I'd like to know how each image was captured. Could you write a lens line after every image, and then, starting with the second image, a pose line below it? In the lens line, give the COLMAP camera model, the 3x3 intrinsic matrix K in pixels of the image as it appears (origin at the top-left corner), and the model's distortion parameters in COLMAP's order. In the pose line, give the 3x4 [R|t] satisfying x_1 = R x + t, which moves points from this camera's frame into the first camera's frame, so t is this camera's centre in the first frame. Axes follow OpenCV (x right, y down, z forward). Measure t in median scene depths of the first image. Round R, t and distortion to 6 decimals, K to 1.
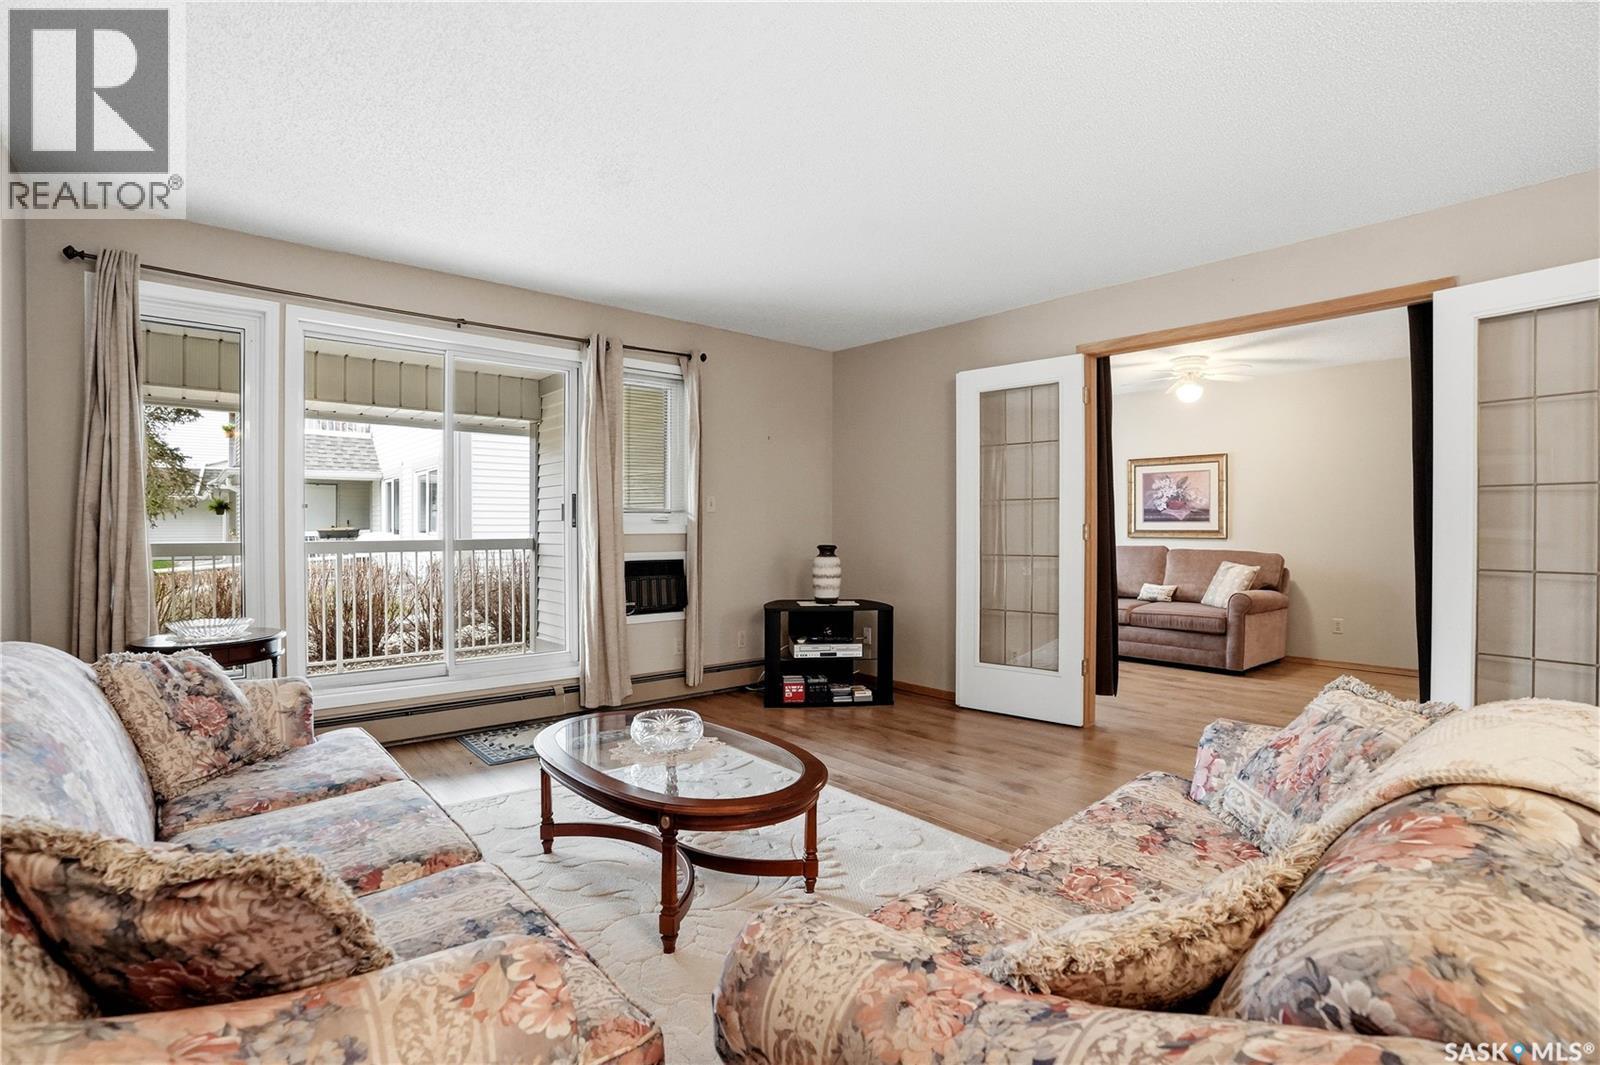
lens RADIAL K [[787.8, 0, 798.3], [0, 787.8, 507.7], [0, 0, 1]] dist [-0.068099, 0.030559]
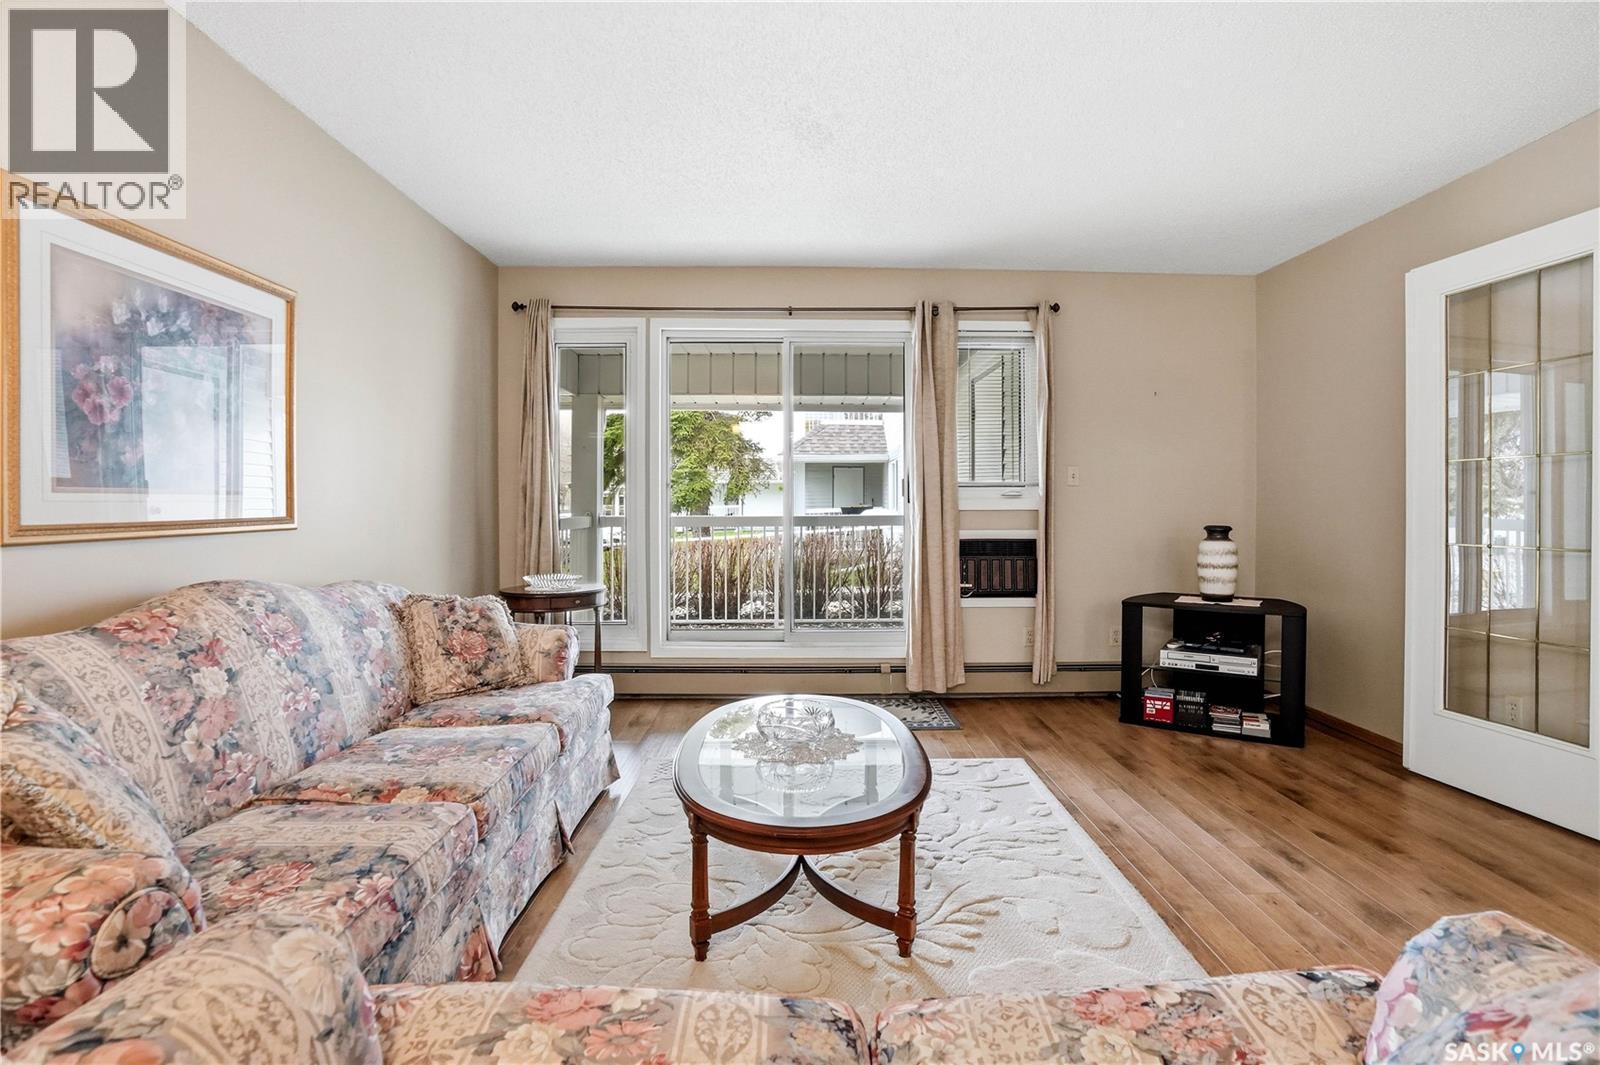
lens RADIAL K [[781.6, 0, 801.8], [0, 781.6, 489.5], [0, 0, 1]] dist [-0.072446, 0.030249]
pose [[0.754164, -0.012104, -0.656575, 0.237700], [0.015577, 0.999879, -0.000541, 0.006495], [0.656501, -0.009819, 0.754261, 0.175987]]
